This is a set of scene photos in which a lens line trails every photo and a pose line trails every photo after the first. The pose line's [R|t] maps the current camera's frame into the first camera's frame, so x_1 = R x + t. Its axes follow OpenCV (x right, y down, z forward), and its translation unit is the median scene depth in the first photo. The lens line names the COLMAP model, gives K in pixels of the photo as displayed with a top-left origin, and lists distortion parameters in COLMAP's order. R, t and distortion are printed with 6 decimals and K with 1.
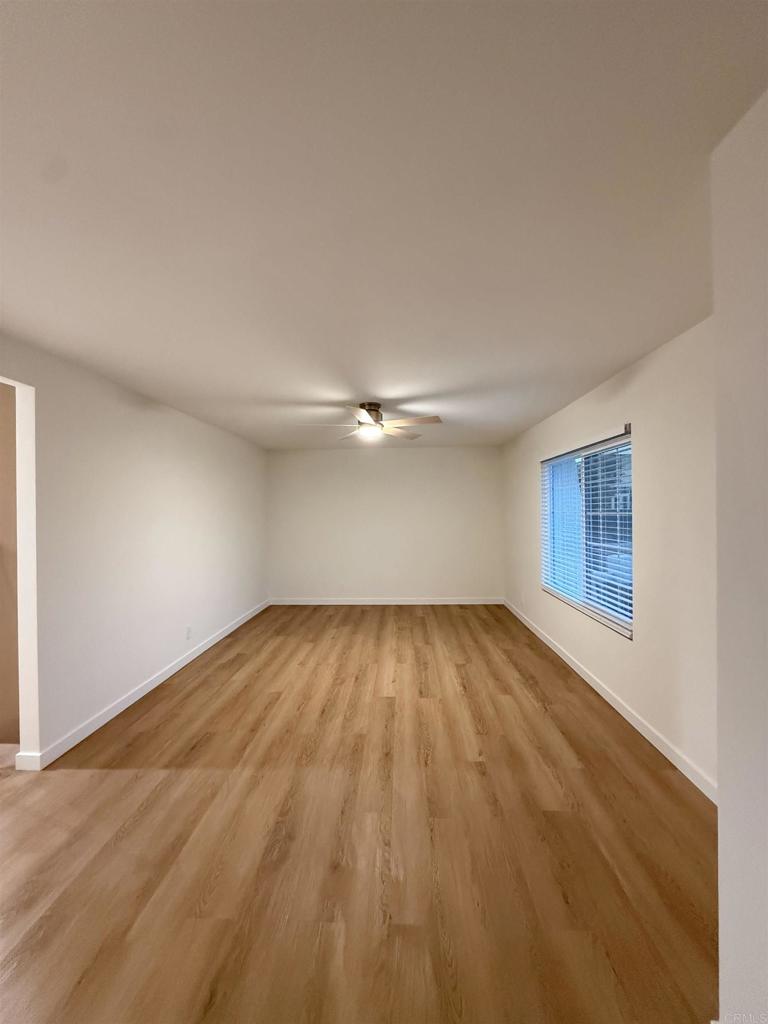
lens RADIAL K [[405.8, 0, 384.0], [0, 405.8, 512.0], [0, 0, 1]] dist [0.001139, -0.000248]
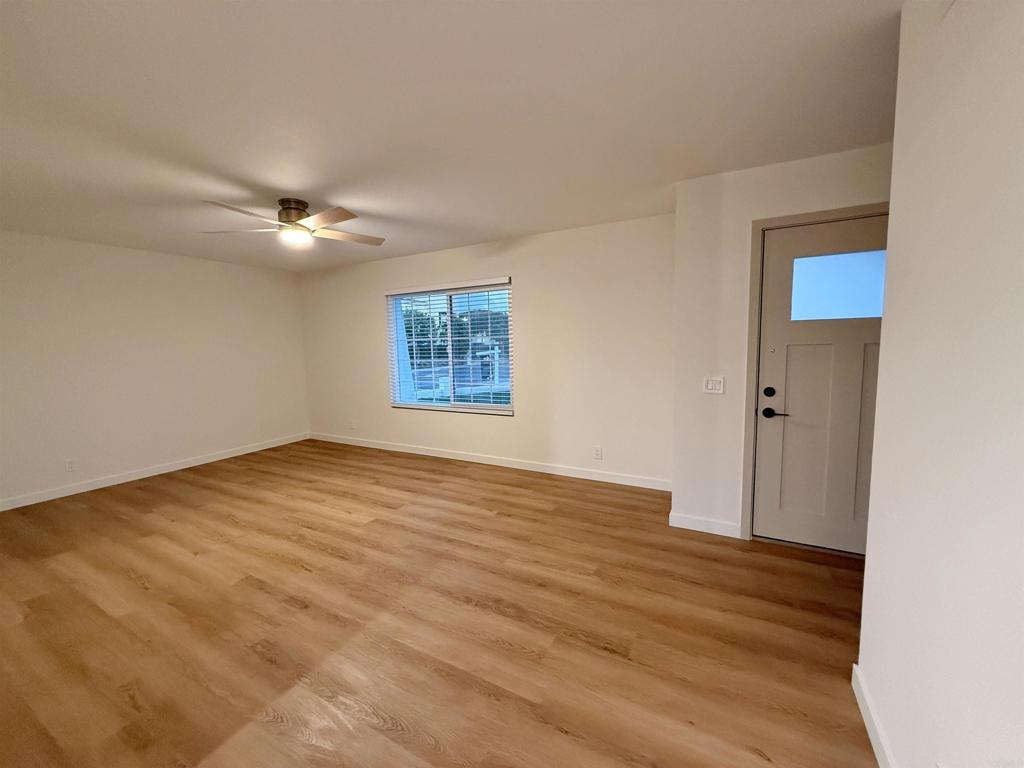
lens RADIAL K [[405.8, 0, 512.0], [0, 405.8, 384.0], [0, 0, 1]] dist [0.001139, -0.000248]
pose [[0.440551, -0.089436, 0.893261, -0.676371], [0.022850, 0.995820, 0.088435, 0.043147], [-0.897437, -0.018549, 0.440753, 0.259304]]
